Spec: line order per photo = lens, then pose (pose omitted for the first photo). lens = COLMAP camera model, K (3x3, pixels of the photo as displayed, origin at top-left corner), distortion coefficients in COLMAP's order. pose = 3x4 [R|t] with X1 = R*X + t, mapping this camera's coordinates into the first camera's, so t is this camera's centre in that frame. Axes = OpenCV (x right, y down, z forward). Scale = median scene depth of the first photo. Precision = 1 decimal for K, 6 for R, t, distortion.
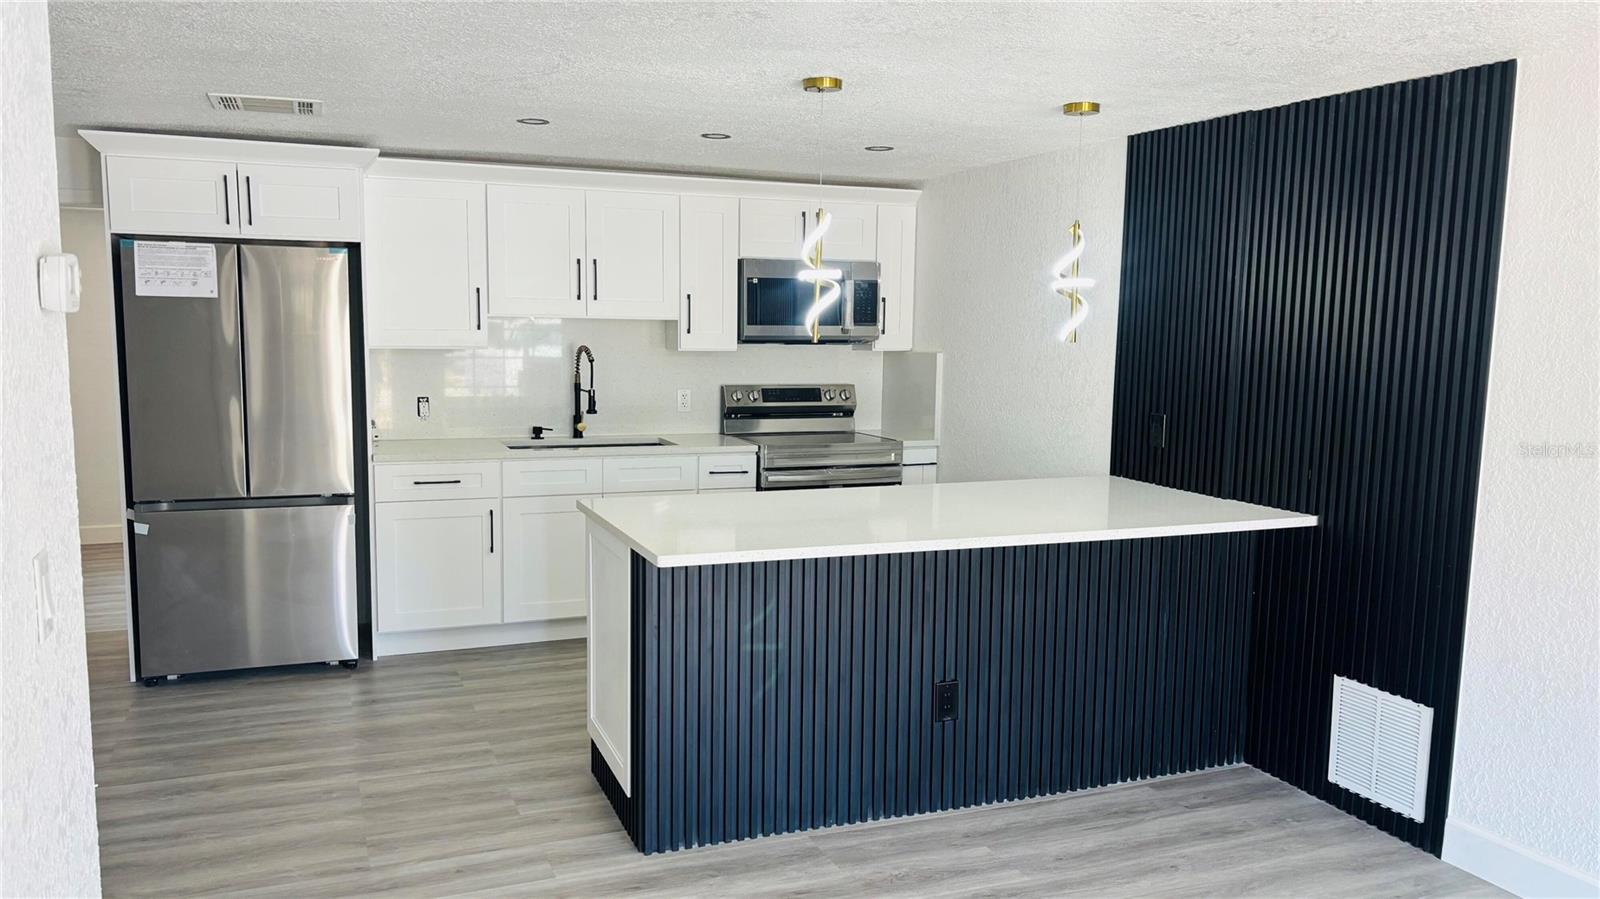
lens RADIAL K [[1215.6, 0, 800.0], [0, 1215.6, 449.5], [0, 0, 1]] dist [0.027095, -0.006229]
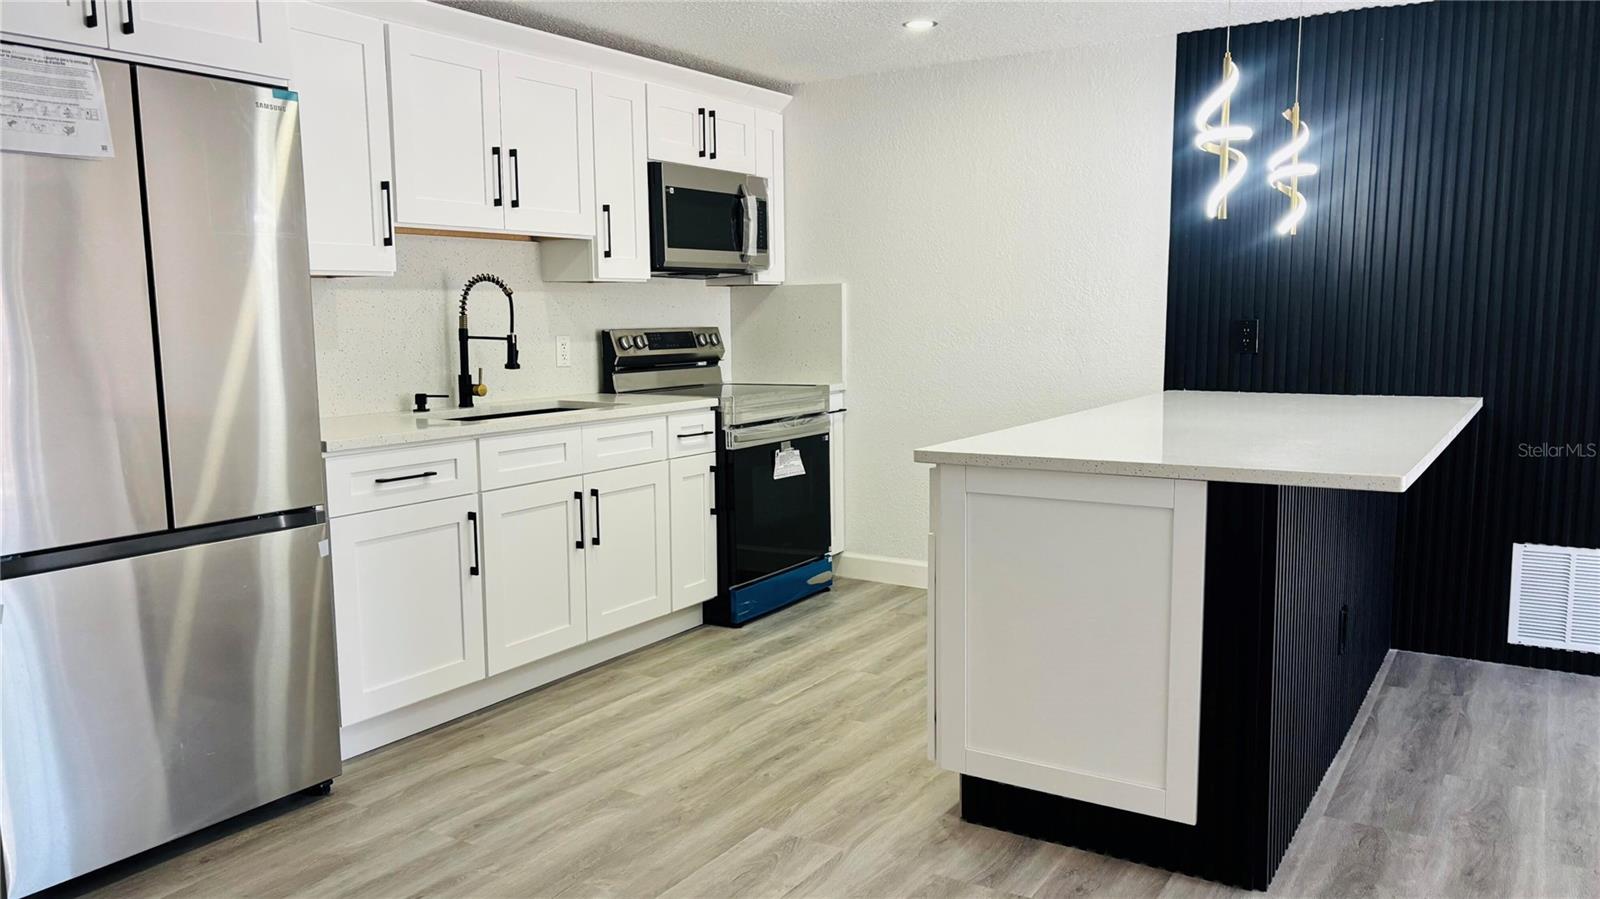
lens RADIAL K [[1215.6, 0, 800.0], [0, 1215.6, 449.5], [0, 0, 1]] dist [0.027095, -0.006229]
pose [[0.813473, -0.092015, 0.574277, -0.513553], [0.087641, 0.995524, 0.035365, 0.007969], [-0.574961, 0.021561, 0.817897, 0.366183]]
